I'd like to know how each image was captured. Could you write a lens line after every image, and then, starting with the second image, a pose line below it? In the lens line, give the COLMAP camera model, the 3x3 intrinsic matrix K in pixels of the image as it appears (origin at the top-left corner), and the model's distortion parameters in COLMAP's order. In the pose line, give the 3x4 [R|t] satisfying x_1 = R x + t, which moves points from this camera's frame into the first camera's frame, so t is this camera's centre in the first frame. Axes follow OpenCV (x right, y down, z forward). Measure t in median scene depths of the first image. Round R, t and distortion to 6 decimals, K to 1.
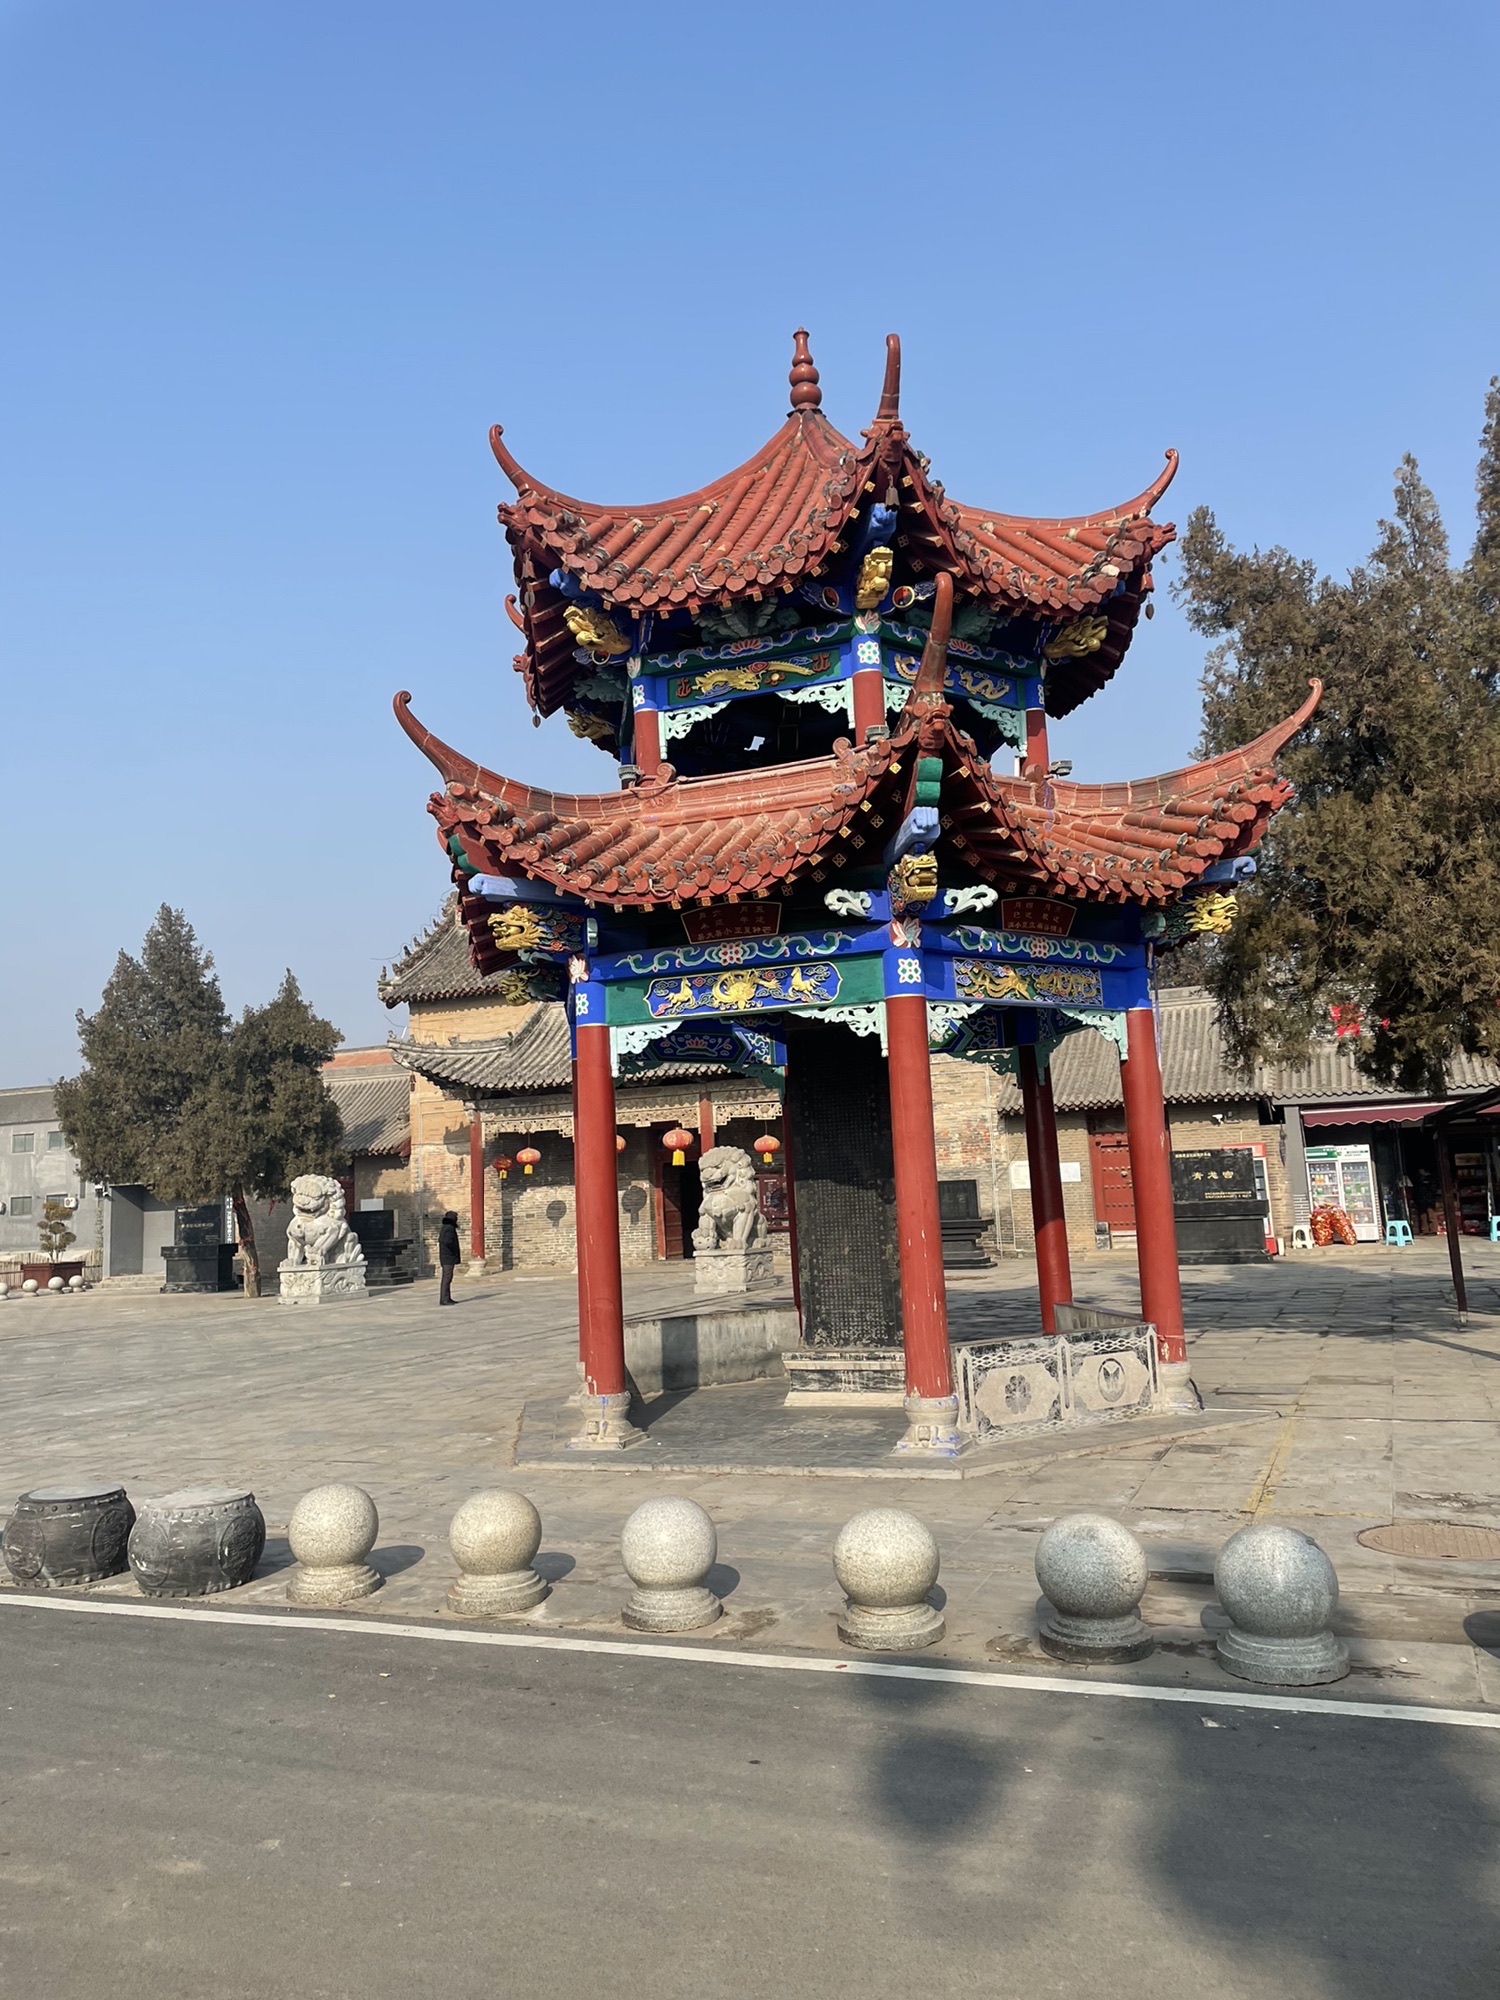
lens RADIAL K [[1491.4, 0, 750.0], [0, 1491.4, 1000.0], [0, 0, 1]] dist [0.126293, -0.170355]
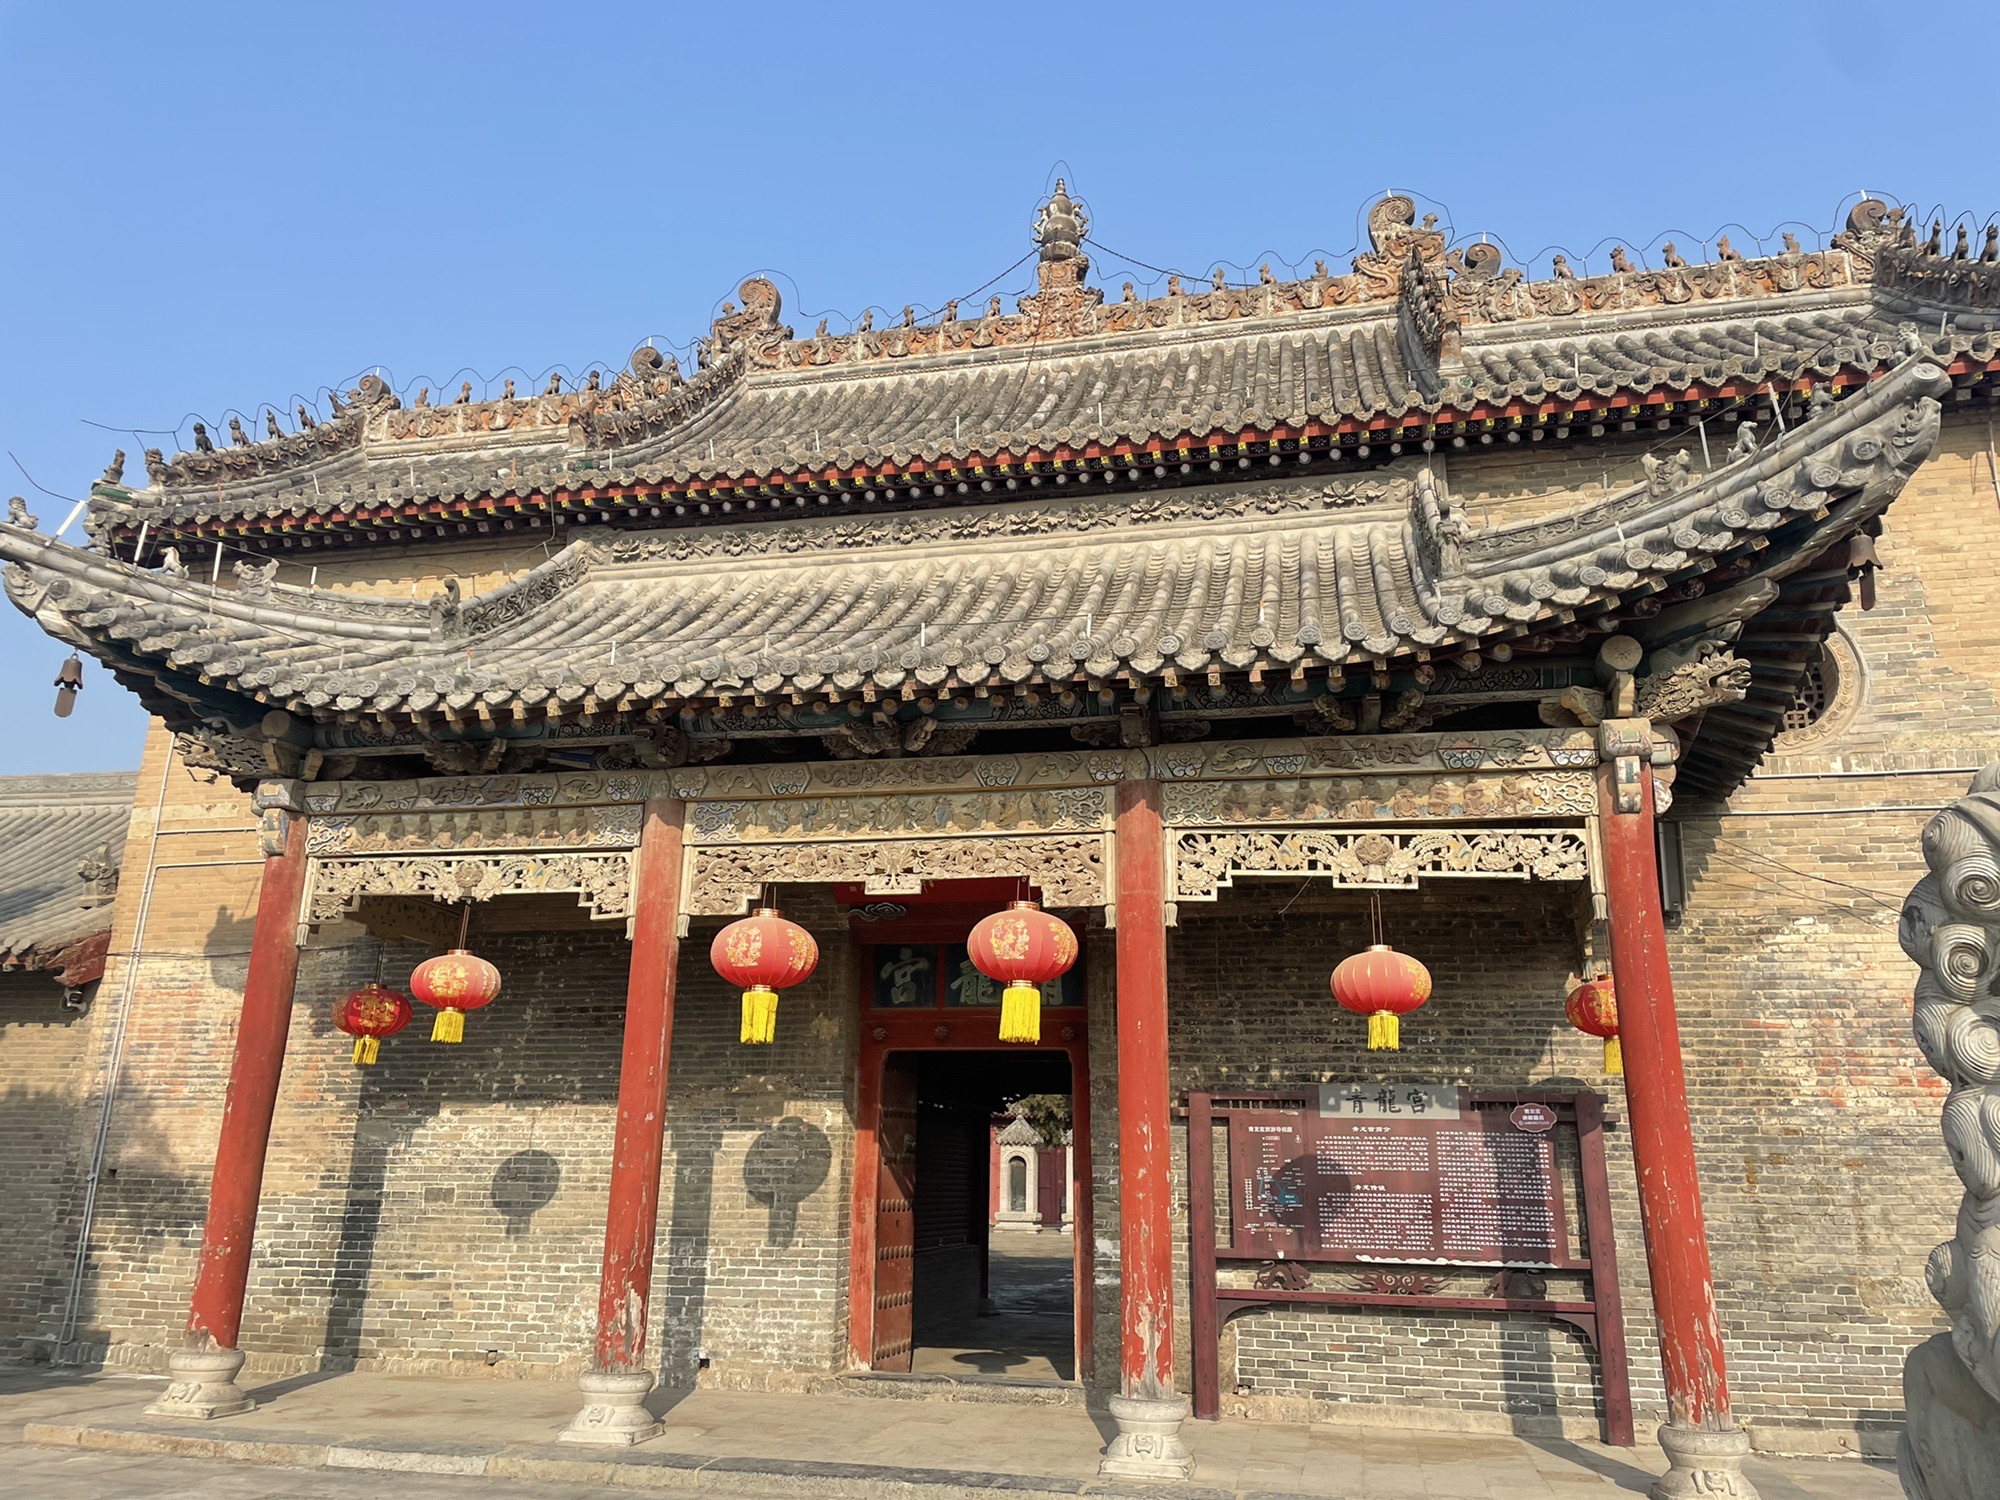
lens RADIAL K [[1491.4, 0, 1000.0], [0, 1491.4, 750.0], [0, 0, 1]] dist [0.126293, -0.170355]
pose [[0.982627, 0.110214, 0.149320, -0.092623], [-0.086344, 0.983679, -0.157861, 0.096387], [-0.164281, 0.142225, 0.976106, 0.684874]]
